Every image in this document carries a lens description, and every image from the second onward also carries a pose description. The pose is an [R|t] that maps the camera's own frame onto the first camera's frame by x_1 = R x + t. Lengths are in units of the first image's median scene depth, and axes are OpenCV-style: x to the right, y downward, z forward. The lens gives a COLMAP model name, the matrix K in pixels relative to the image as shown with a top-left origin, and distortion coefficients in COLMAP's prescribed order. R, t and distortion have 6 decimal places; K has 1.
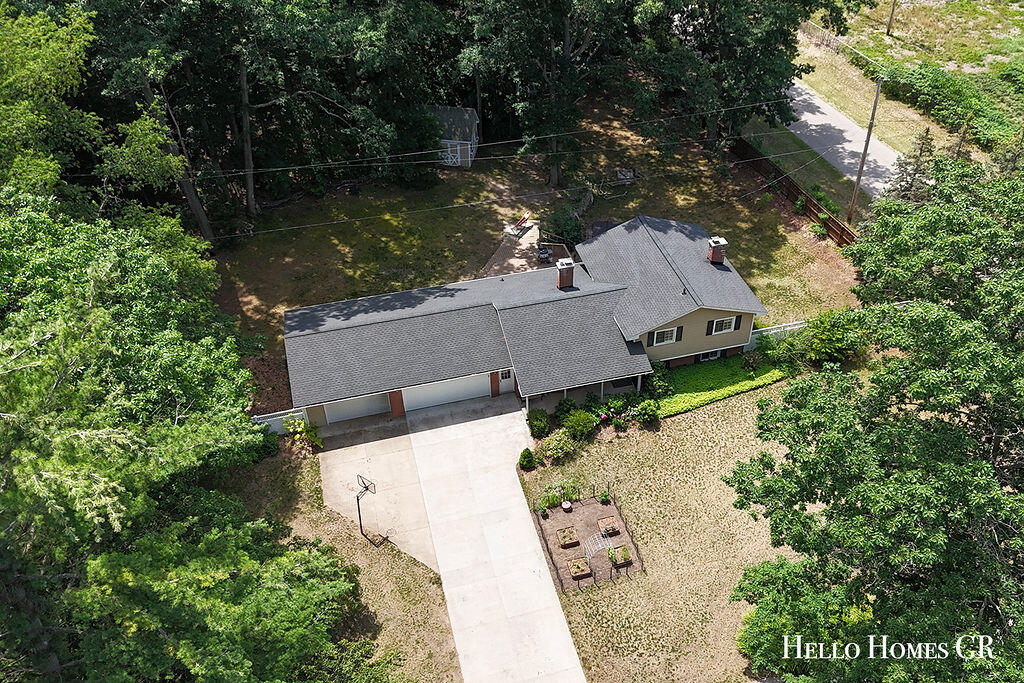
lens RADIAL K [[888.6, 0, 560.3], [0, 888.6, 340.1], [0, 0, 1]] dist [0.063681, -0.005878]
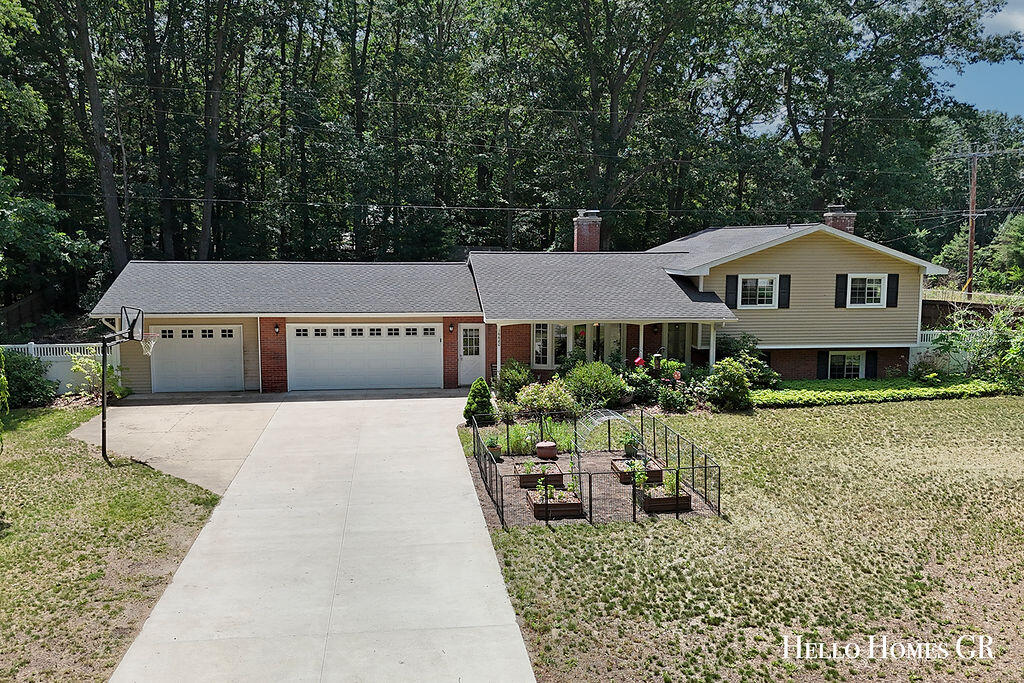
lens RADIAL K [[890.7, 0, 491.7], [0, 890.7, 343.8], [0, 0, 1]] dist [0.076019, -0.116330]
pose [[0.984432, 0.017691, -0.174873, 0.052834], [-0.111282, 0.832850, -0.542197, 0.355666], [0.136051, 0.553216, 0.821853, 0.540411]]
